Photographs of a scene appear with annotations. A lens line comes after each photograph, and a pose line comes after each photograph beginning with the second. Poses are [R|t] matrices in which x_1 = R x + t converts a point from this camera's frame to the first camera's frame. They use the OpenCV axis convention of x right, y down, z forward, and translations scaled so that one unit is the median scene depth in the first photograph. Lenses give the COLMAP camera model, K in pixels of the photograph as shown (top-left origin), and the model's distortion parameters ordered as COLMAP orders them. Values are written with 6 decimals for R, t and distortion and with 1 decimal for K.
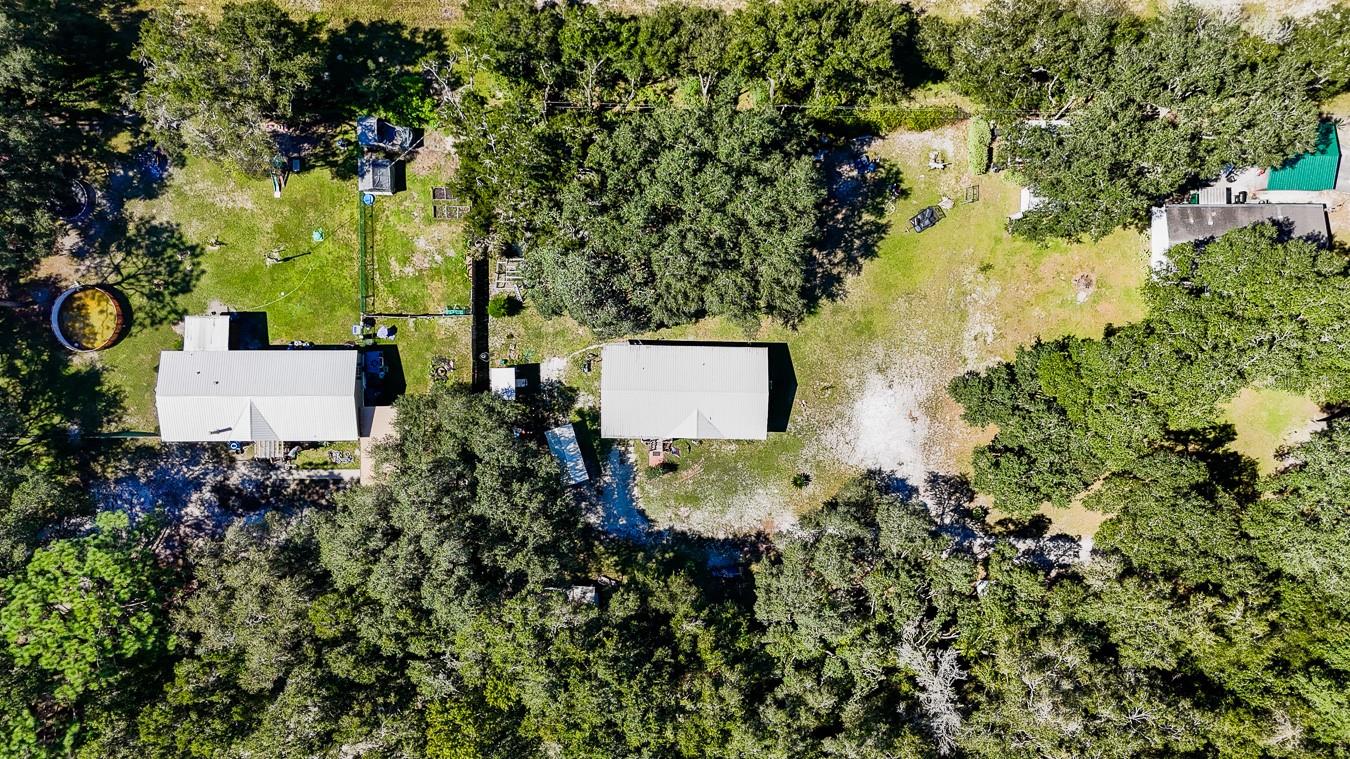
lens RADIAL K [[1002.1, 0, 679.1], [0, 1002.1, 376.3], [0, 0, 1]] dist [0.070464, -0.066044]
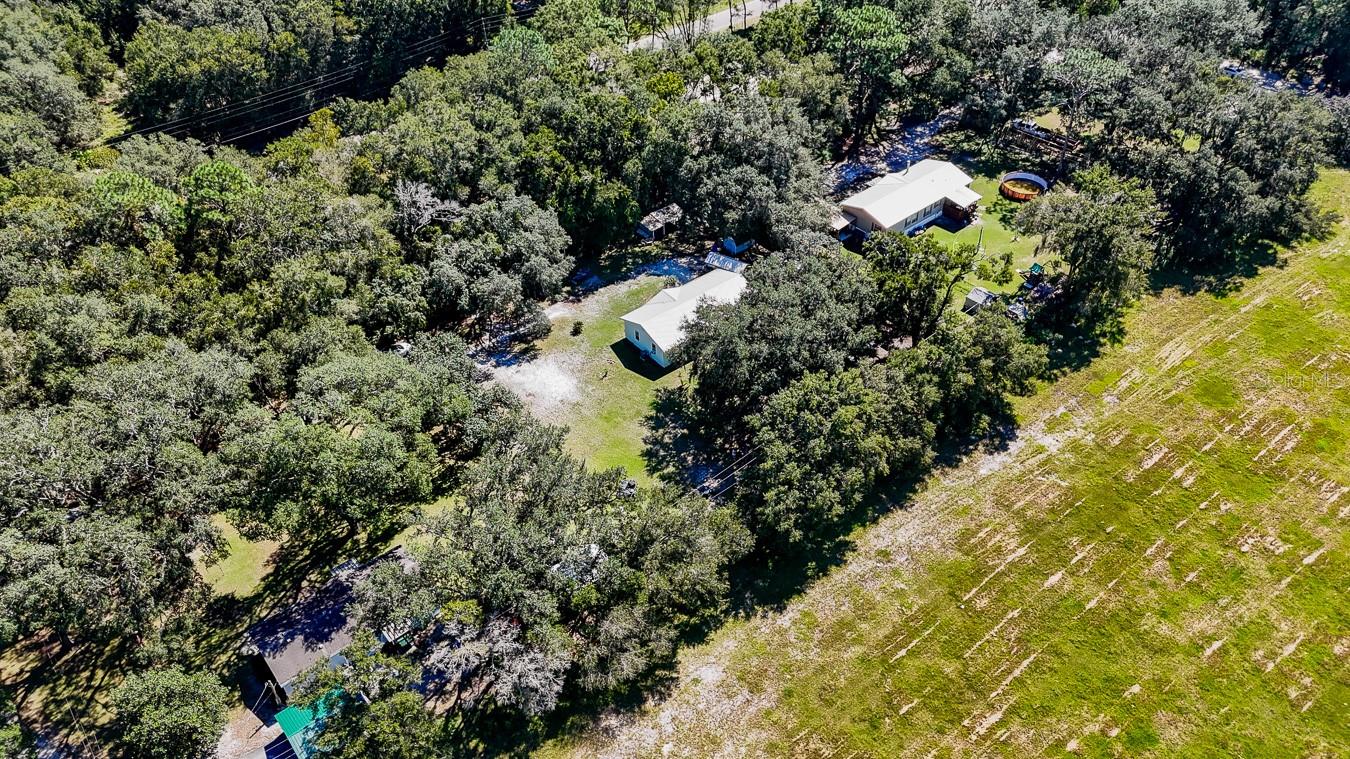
lens RADIAL K [[1002.1, 0, 679.1], [0, 1002.1, 376.3], [0, 0, 1]] dist [0.070464, -0.066044]
pose [[-0.766843, 0.430174, -0.476342, 0.654094], [-0.641654, -0.496225, 0.584843, -0.750563], [0.015211, 0.754129, 0.656550, 0.219039]]
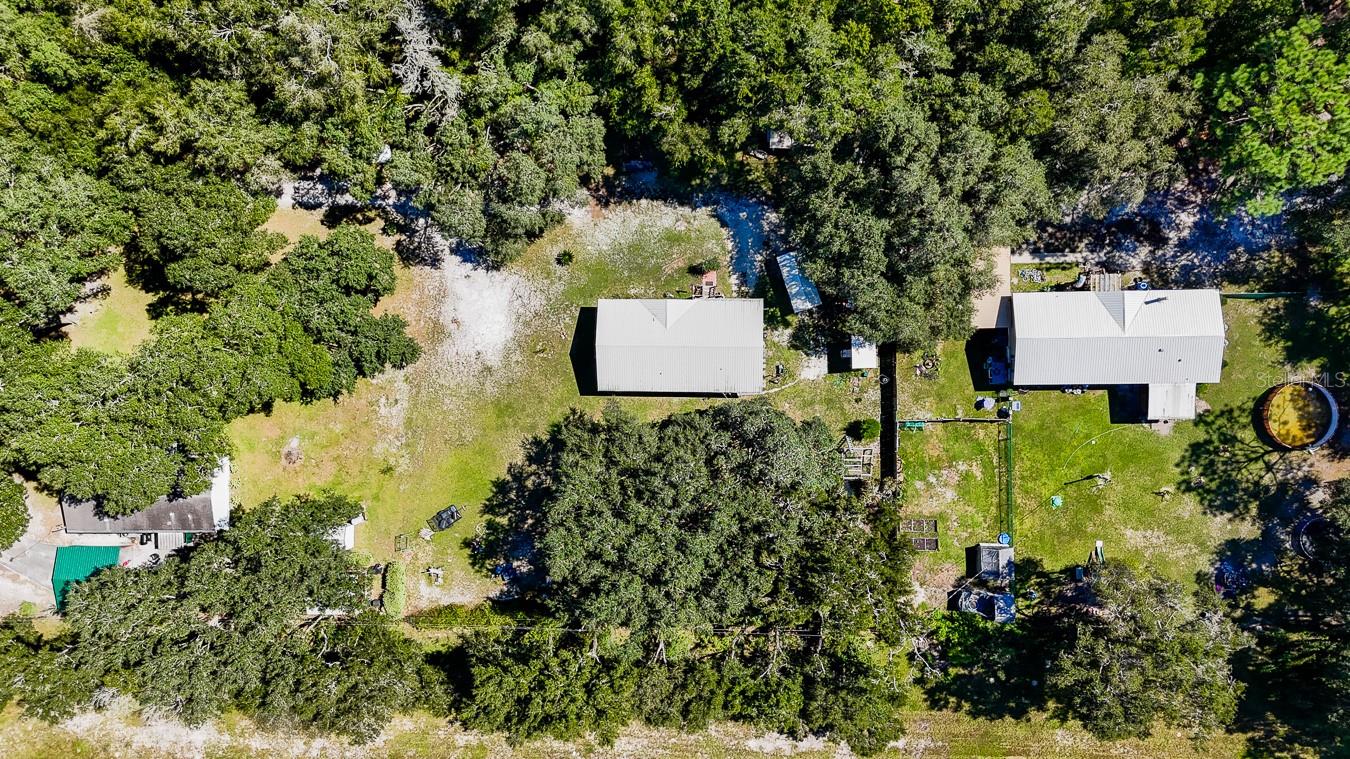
lens RADIAL K [[1002.1, 0, 679.1], [0, 1002.1, 376.3], [0, 0, 1]] dist [0.070464, -0.066044]
pose [[-0.998258, 0.007943, 0.058464, -0.050826], [-0.008618, -0.999899, -0.011291, -0.003294], [0.058368, -0.011775, 0.998226, 0.002336]]
